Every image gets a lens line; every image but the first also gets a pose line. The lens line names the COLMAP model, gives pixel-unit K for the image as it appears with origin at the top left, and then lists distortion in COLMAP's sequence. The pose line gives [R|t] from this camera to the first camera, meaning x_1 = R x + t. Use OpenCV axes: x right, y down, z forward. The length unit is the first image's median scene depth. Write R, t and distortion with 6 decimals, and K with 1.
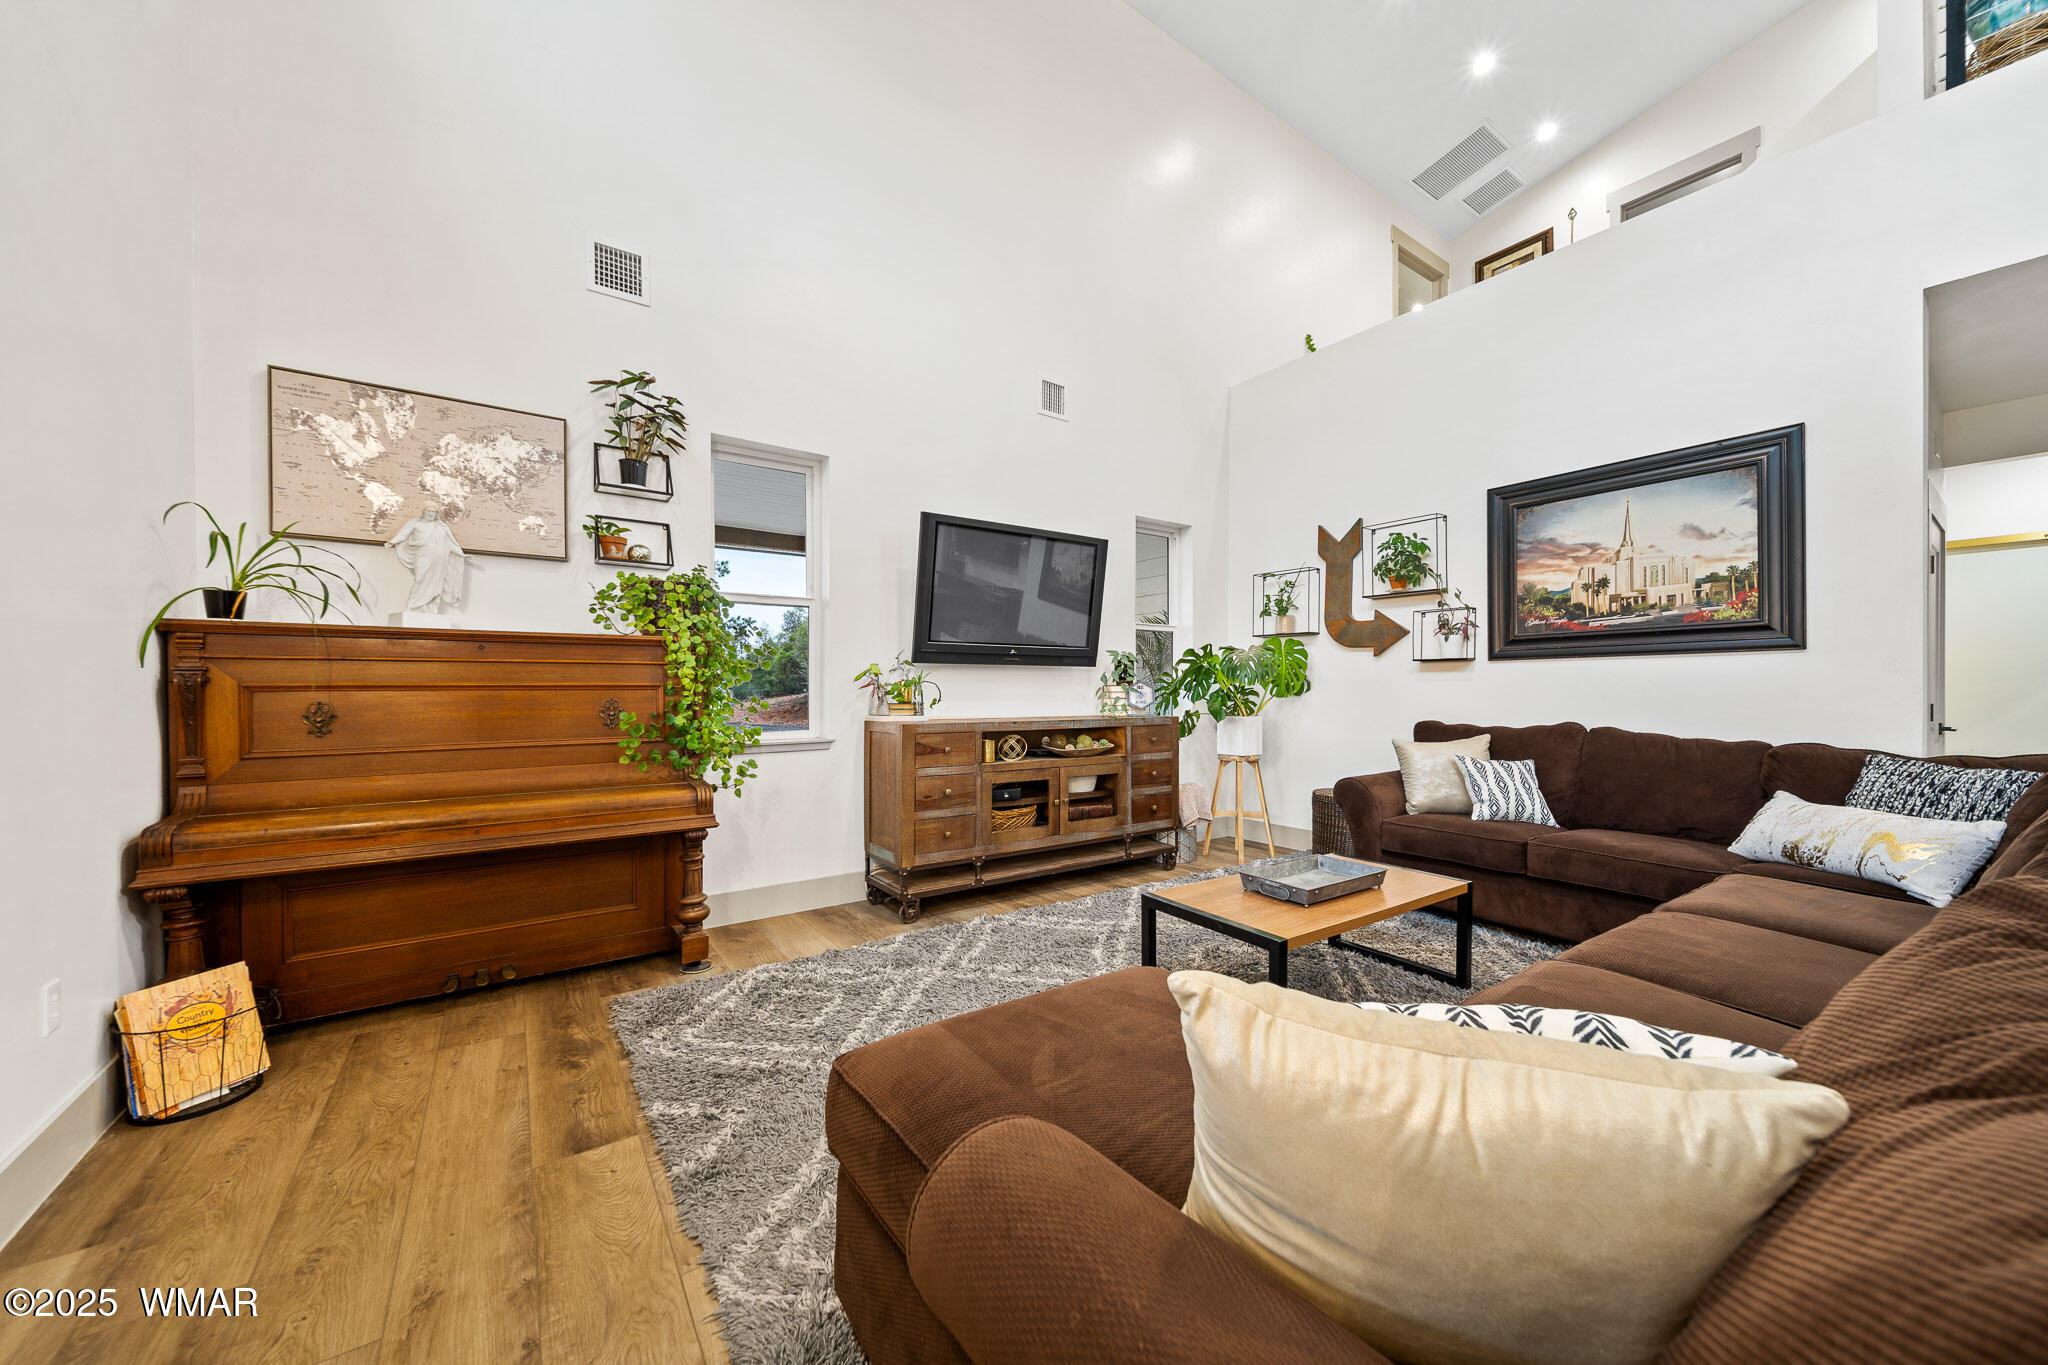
lens RADIAL K [[723.7, 0, 1017.3], [0, 723.7, 690.6], [0, 0, 1]] dist [0.006351, -0.002086]
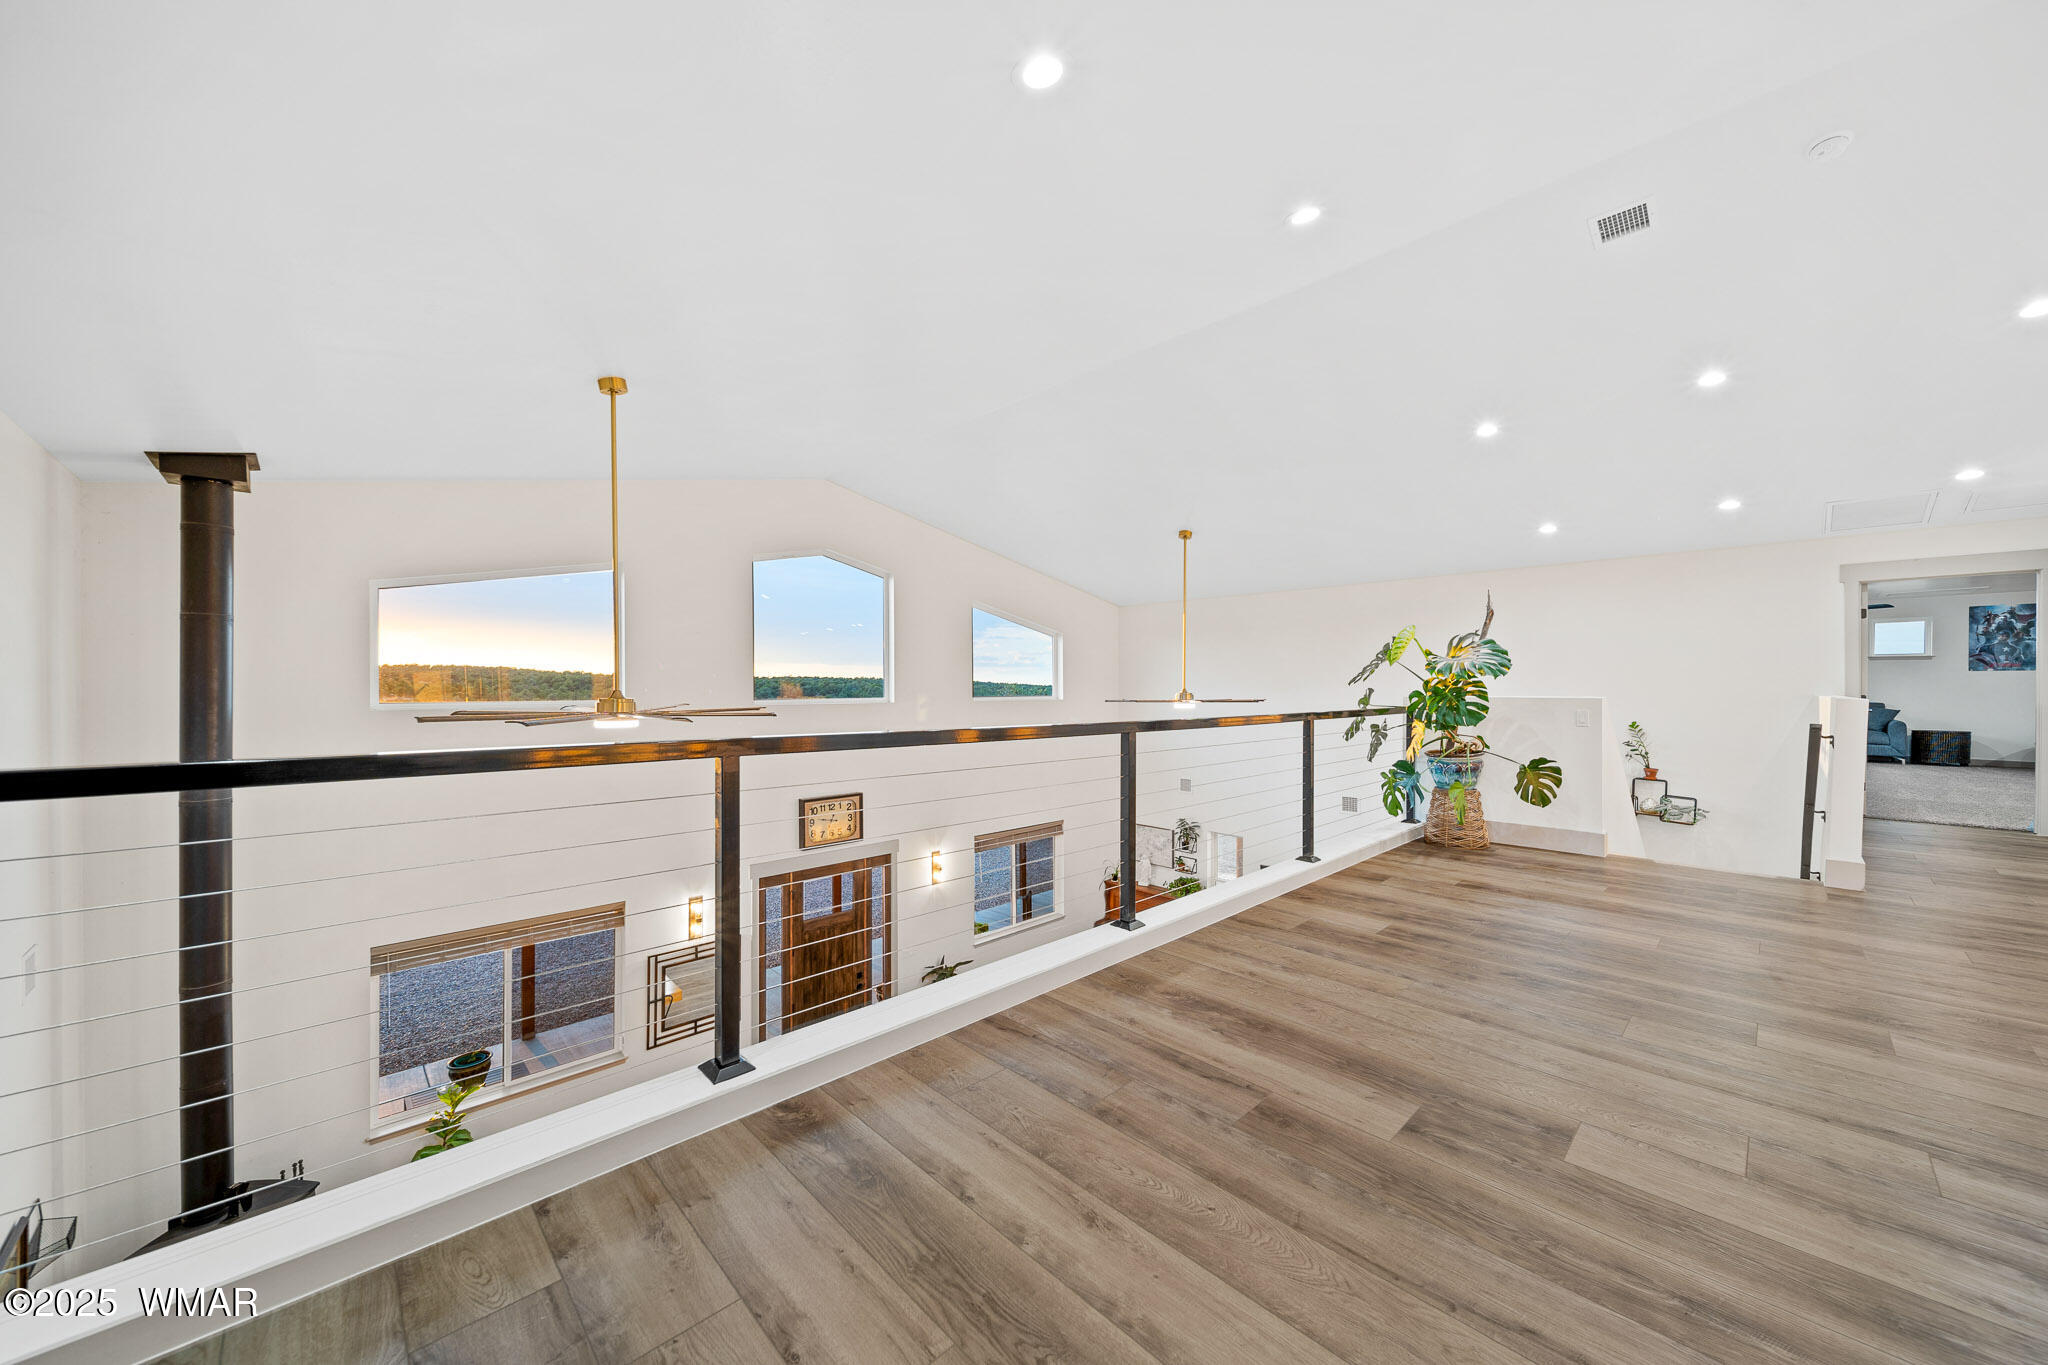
lens RADIAL K [[723.7, 0, 1012.5], [0, 723.7, 684.6], [0, 0, 1]] dist [0.006351, -0.002086]
pose [[0.146321, 0.002893, -0.989233, 2.318165], [-0.005754, 0.999981, 0.002074, -0.899567], [0.989220, 0.005389, 0.146335, -0.269004]]
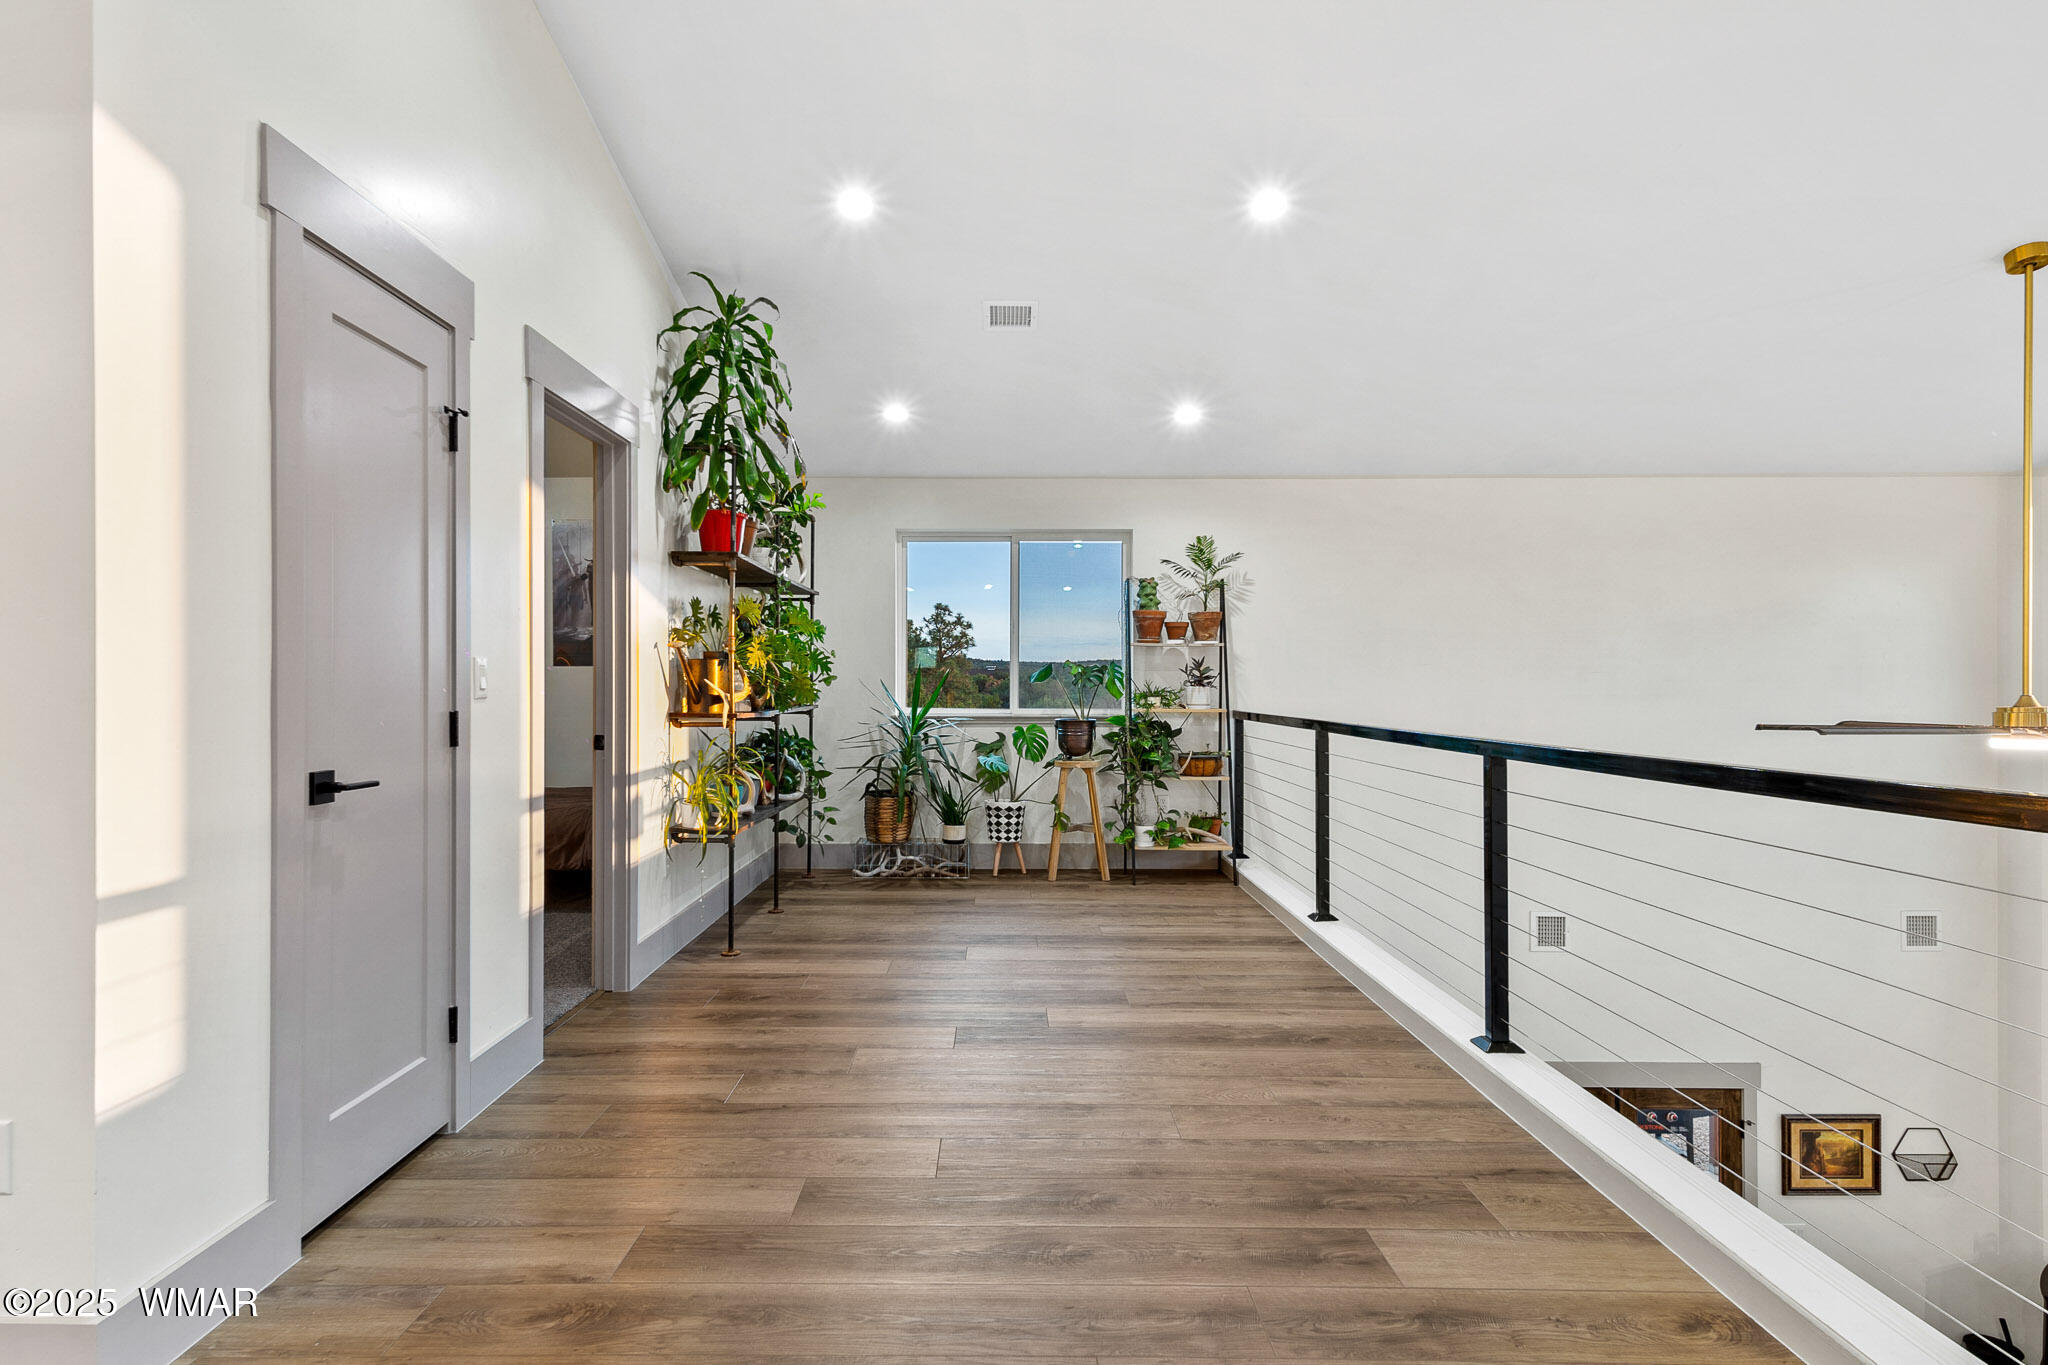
lens RADIAL K [[1121.0, 0, 1021.0], [0, 1121.0, 689.1], [0, 0, 1]] dist [0.028614, -0.009796]
pose [[-0.831212, 0.000346, 0.555956, 1.332311], [0.002696, 0.999991, 0.003409, -0.900531], [-0.555949, 0.004333, -0.831205, 0.912911]]
